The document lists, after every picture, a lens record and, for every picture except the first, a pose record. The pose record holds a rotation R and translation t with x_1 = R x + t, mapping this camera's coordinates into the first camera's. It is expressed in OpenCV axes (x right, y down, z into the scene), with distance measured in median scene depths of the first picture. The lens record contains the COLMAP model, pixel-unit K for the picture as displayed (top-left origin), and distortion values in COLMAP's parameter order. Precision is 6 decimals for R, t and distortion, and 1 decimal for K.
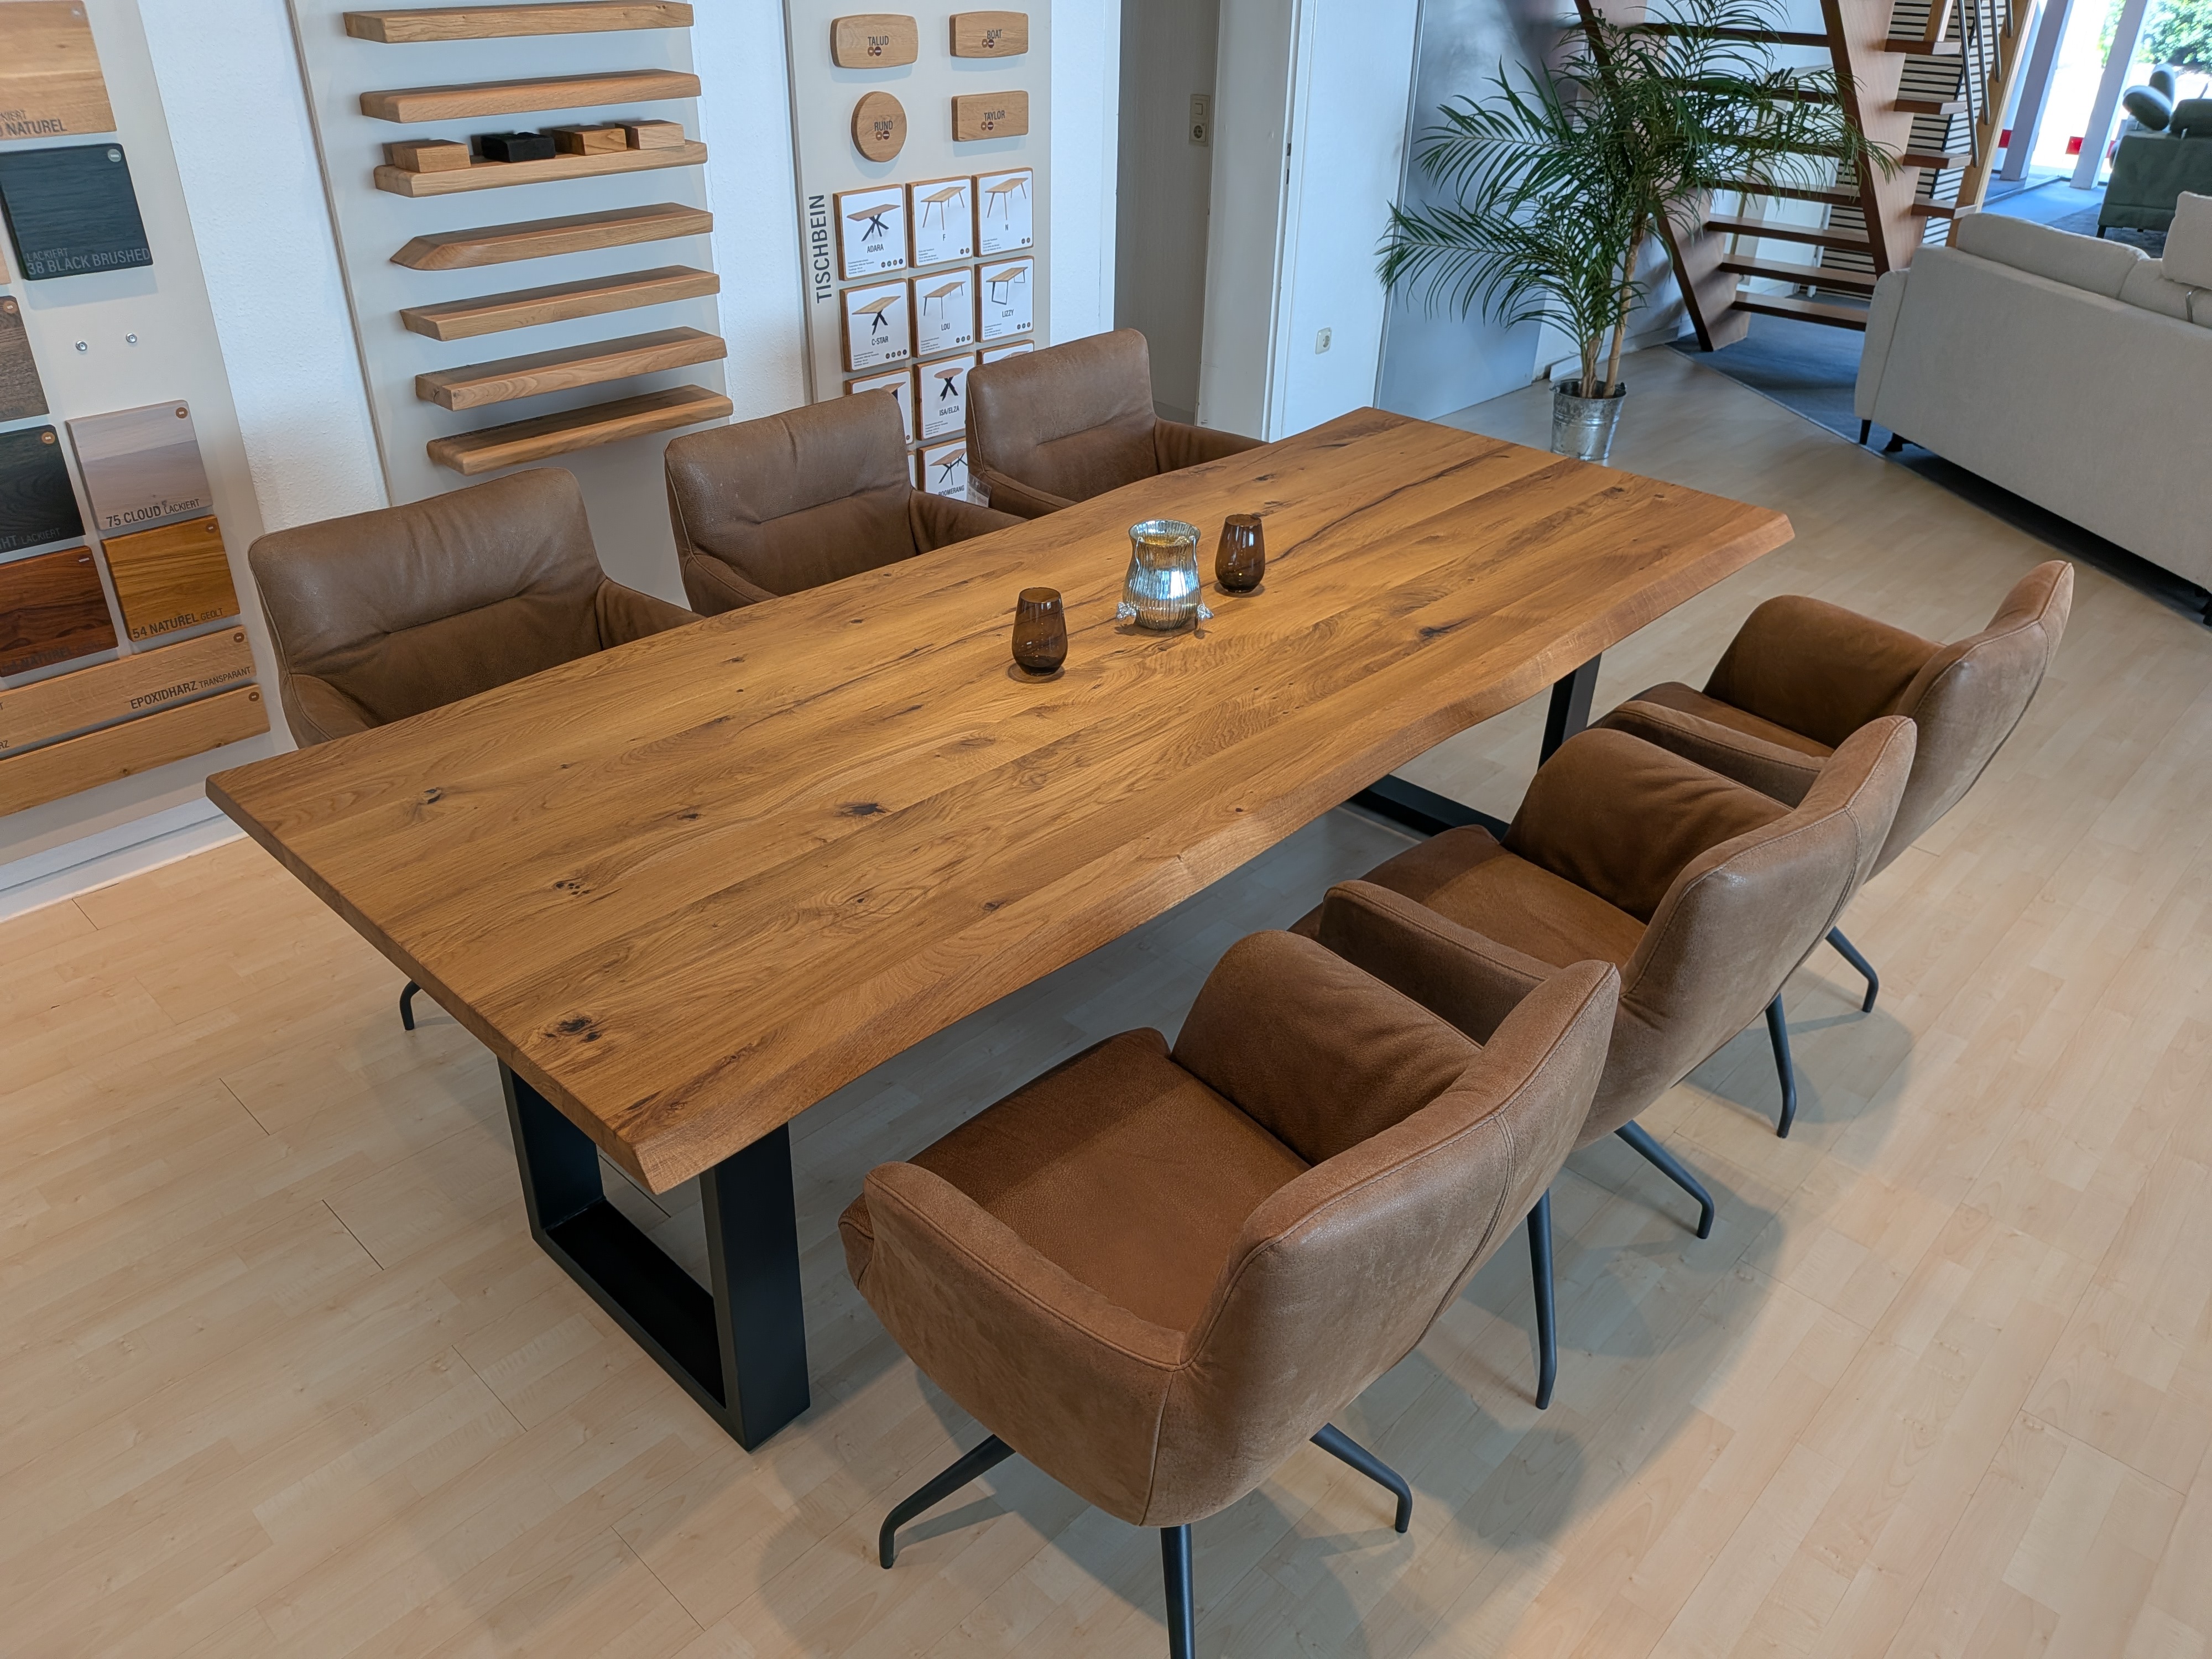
lens RADIAL K [[1604.7, 0, 1106.0], [0, 1604.7, 829.5], [0, 0, 1]] dist [-0.000929, -0.006969]
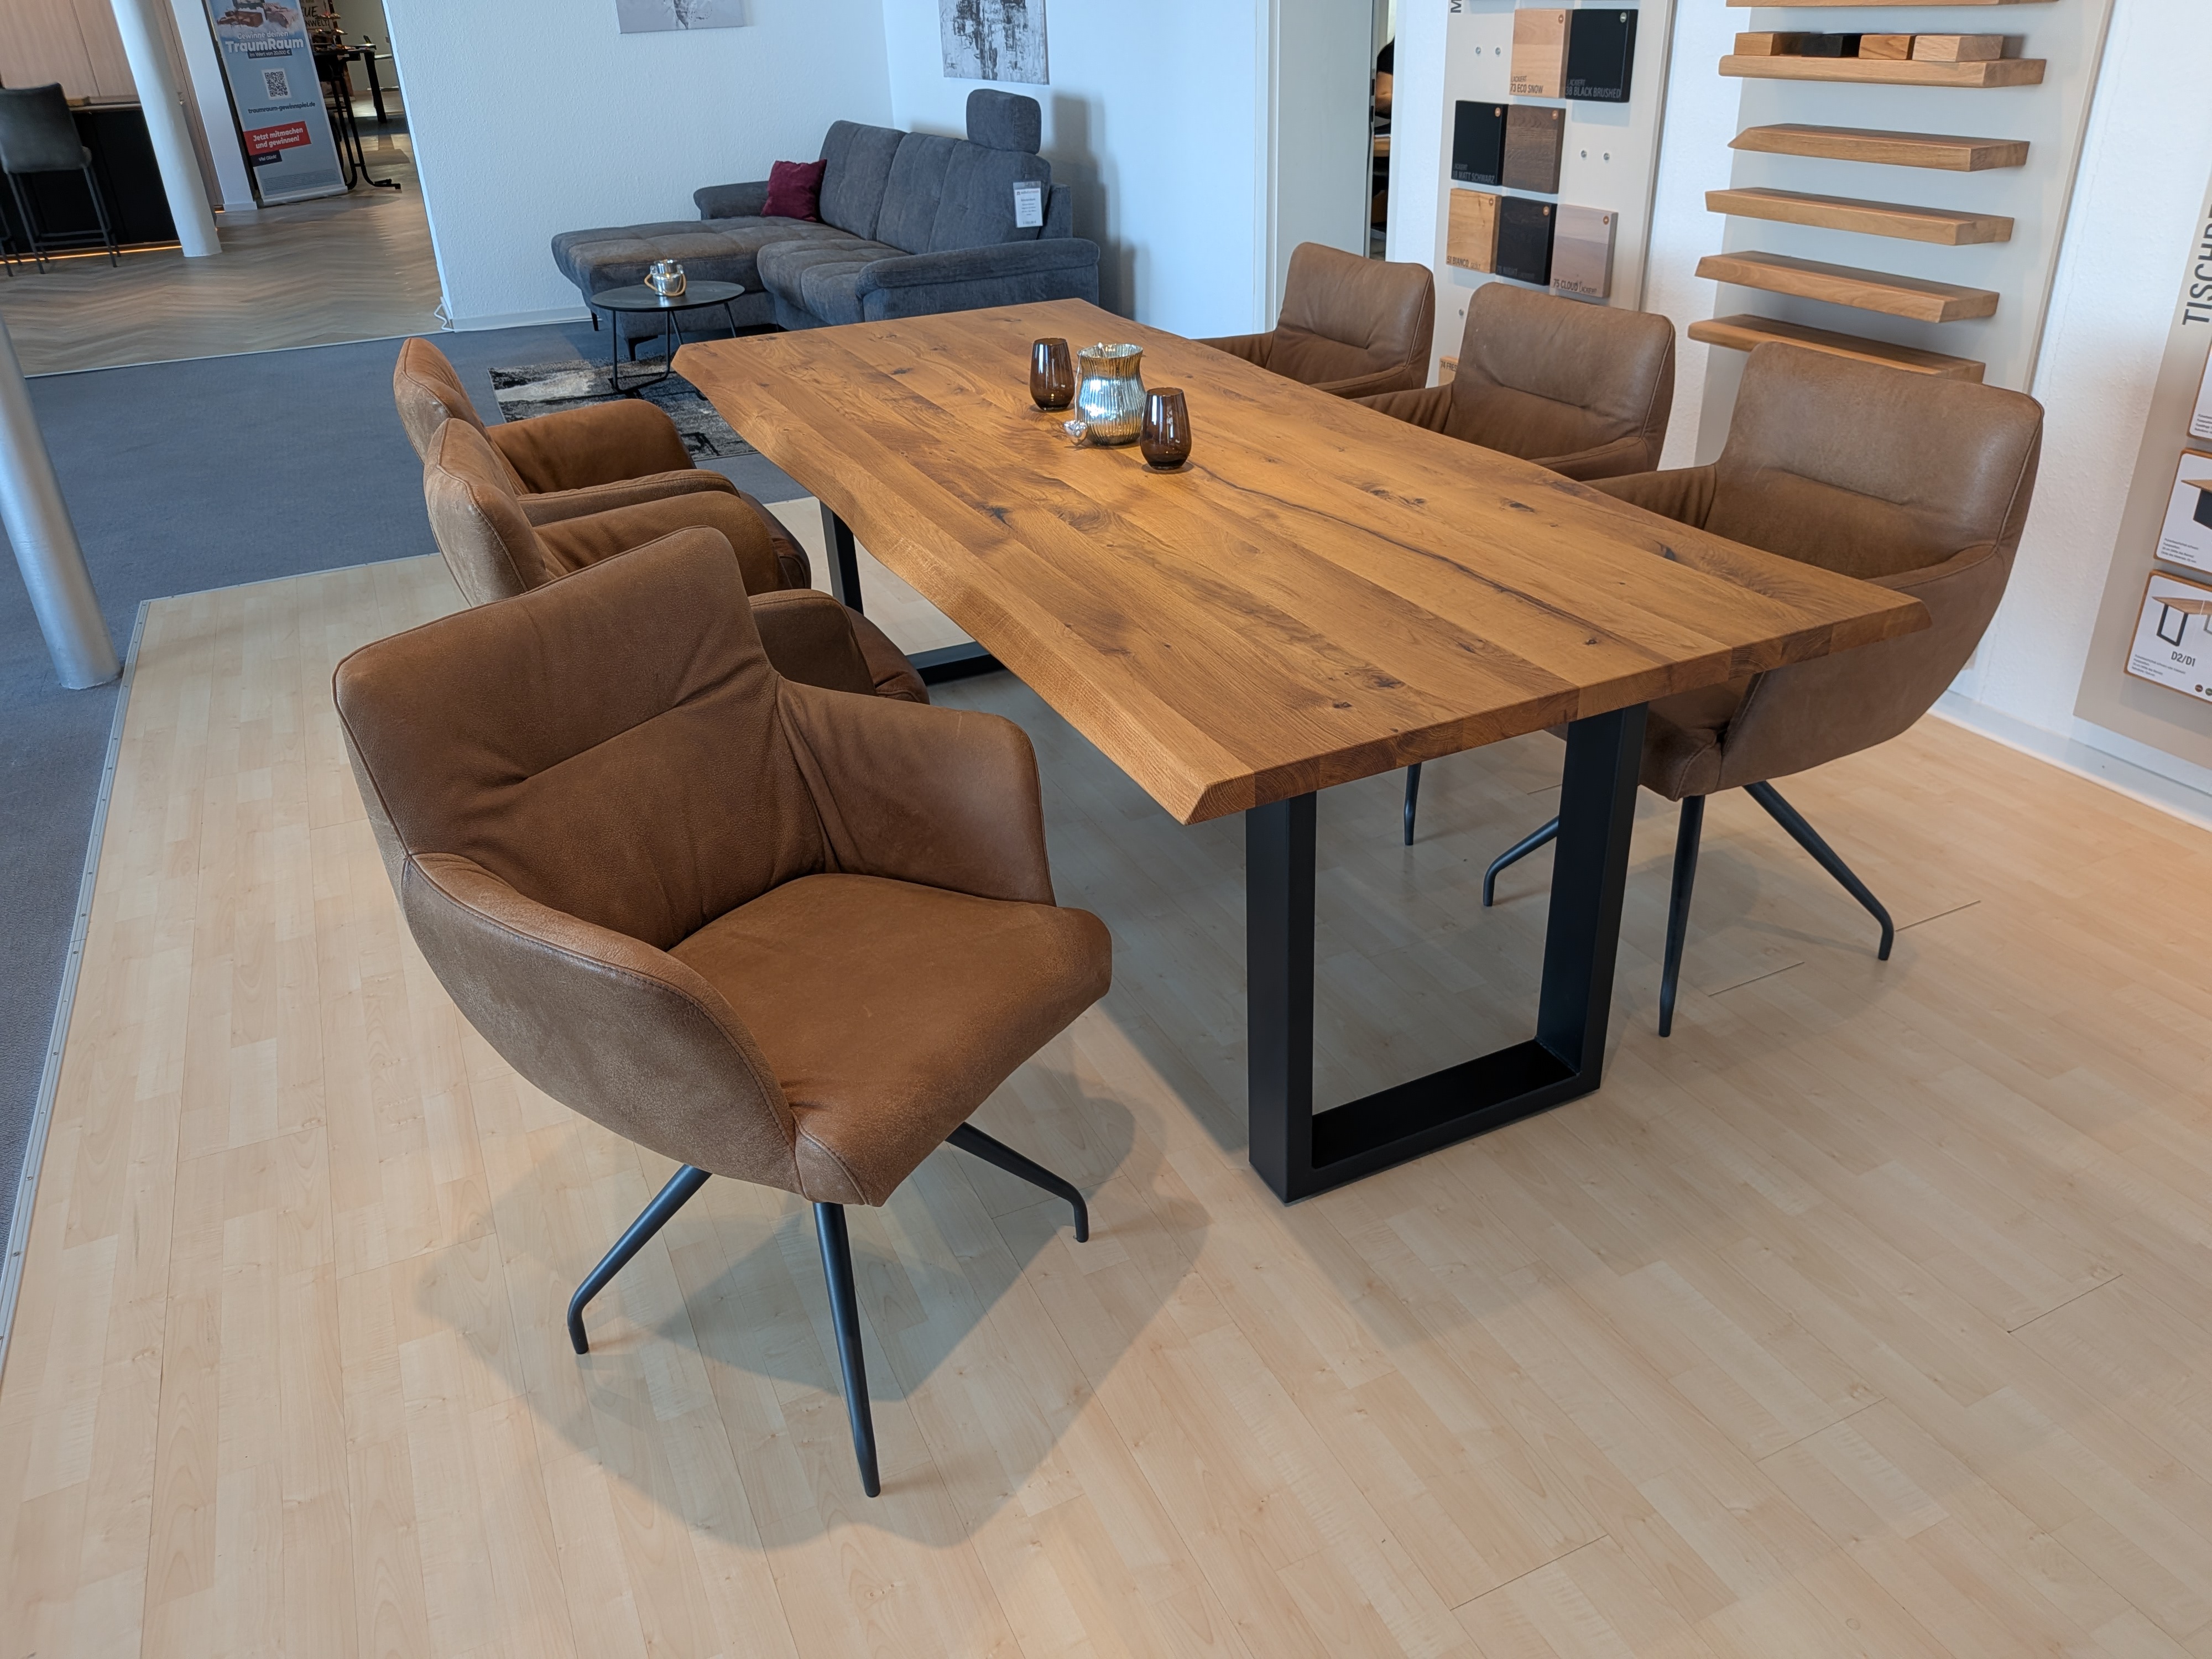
lens RADIAL K [[1604.7, 0, 1106.0], [0, 1604.7, 829.5], [0, 0, 1]] dist [-0.000929, -0.006969]
pose [[-0.373563, 0.429593, -0.822131, 0.926193], [-0.444717, 0.694855, 0.565159, -0.496067], [0.814050, 0.576738, -0.068525, 1.085169]]
